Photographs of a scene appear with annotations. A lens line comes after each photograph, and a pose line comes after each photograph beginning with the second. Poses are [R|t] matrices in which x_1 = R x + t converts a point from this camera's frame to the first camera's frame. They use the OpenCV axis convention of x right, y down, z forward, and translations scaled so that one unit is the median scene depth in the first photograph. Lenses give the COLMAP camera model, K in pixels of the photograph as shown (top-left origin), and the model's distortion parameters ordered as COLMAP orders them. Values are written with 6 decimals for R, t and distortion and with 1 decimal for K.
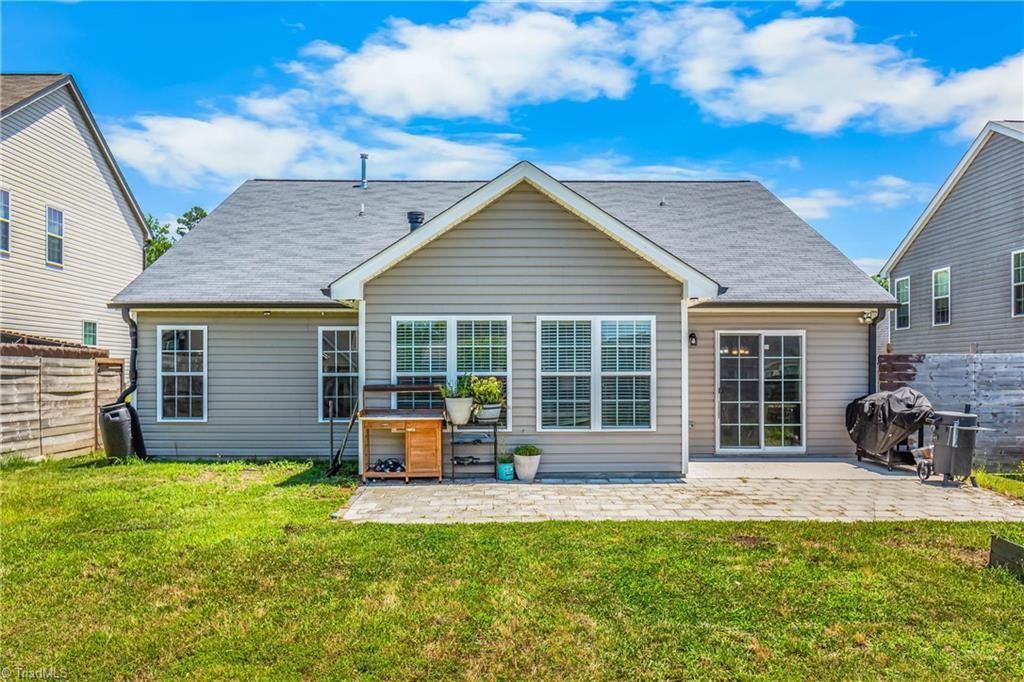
lens RADIAL K [[818.1, 0, 510.4], [0, 818.1, 365.6], [0, 0, 1]] dist [0.002323, 0.001038]
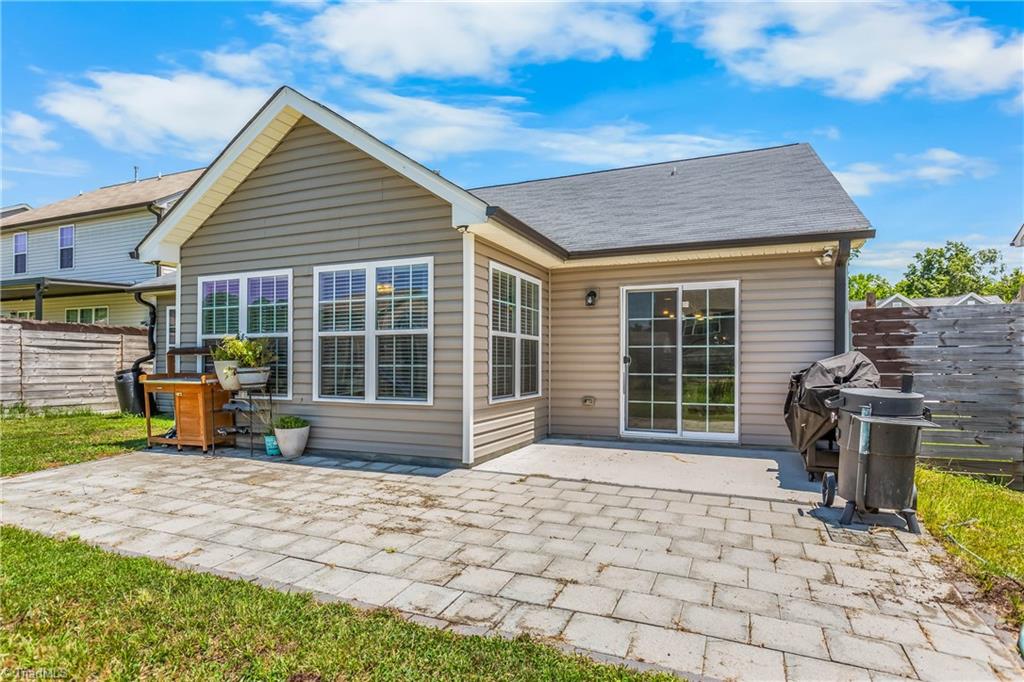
lens RADIAL K [[545.4, 0, 516.6], [0, 545.4, 358.7], [0, 0, 1]] dist [-0.003059, 0.000483]
pose [[0.915373, 0.000130, -0.402606, 0.431235], [-0.000035, 1.000000, 0.000245, 0.033452], [0.402606, -0.000210, 0.915373, 0.524135]]
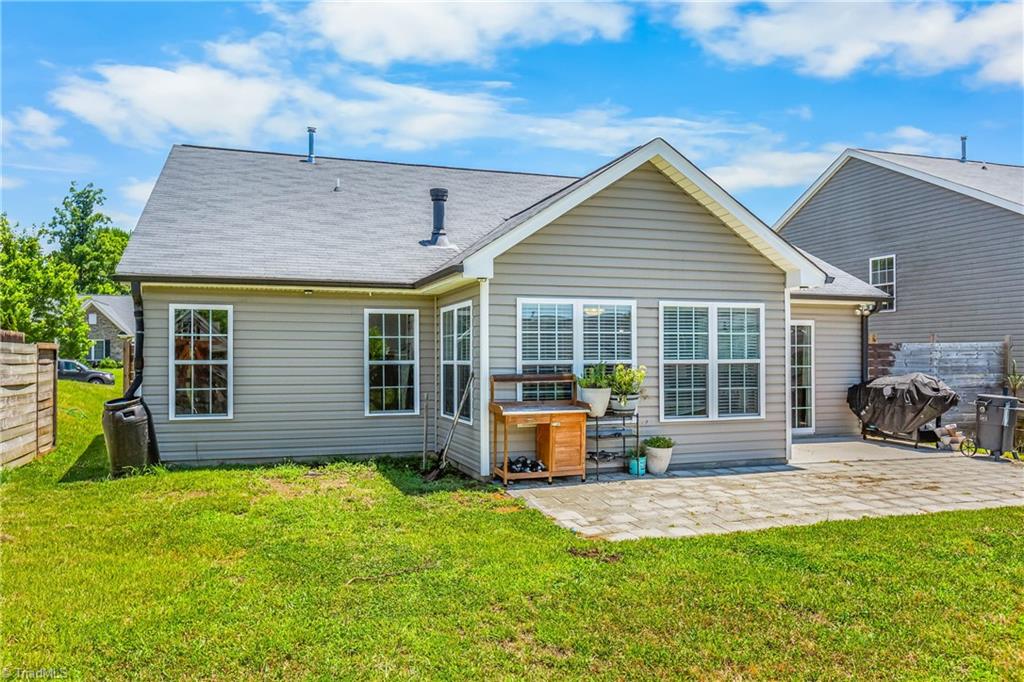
lens RADIAL K [[733.2, 0, 497.1], [0, 733.2, 353.7], [0, 0, 1]] dist [-0.001295, -0.000282]
pose [[0.956152, 0.000923, 0.292869, -0.375935], [-0.001676, 0.999996, 0.002323, -0.000950], [-0.292865, -0.002712, 0.956150, 0.221116]]
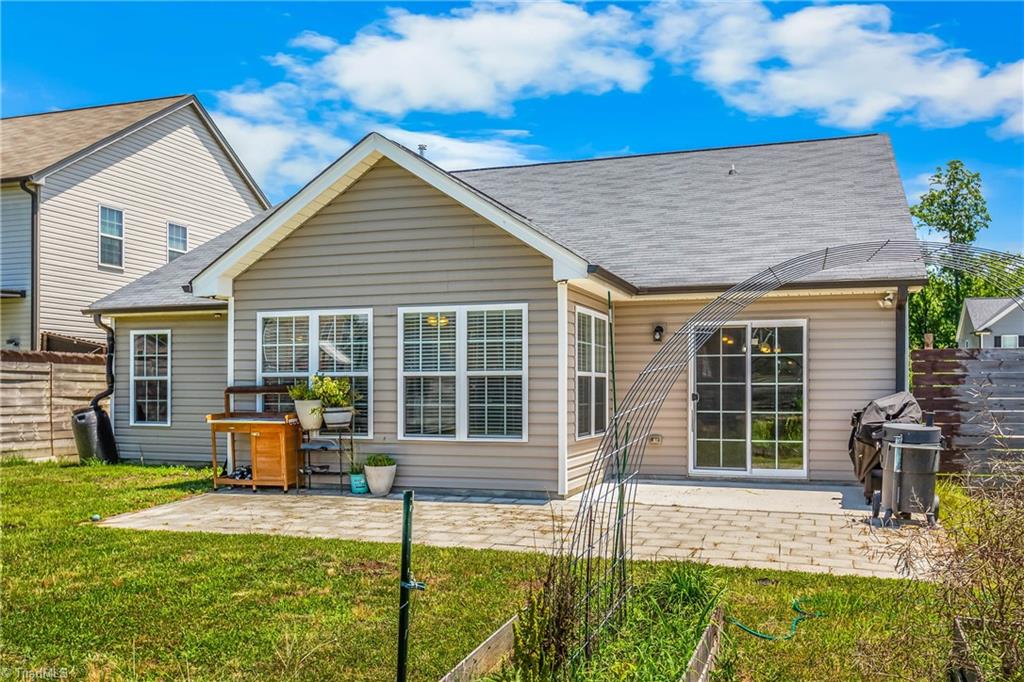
lens RADIAL K [[900.3, 0, 512.0], [0, 900.3, 378.9], [0, 0, 1]] dist [0.009027, -0.005065]
pose [[0.940711, -0.002793, -0.339197, 0.444858], [0.001747, 0.999993, -0.003389, 0.017713], [0.339204, 0.002595, 0.940709, 0.124619]]
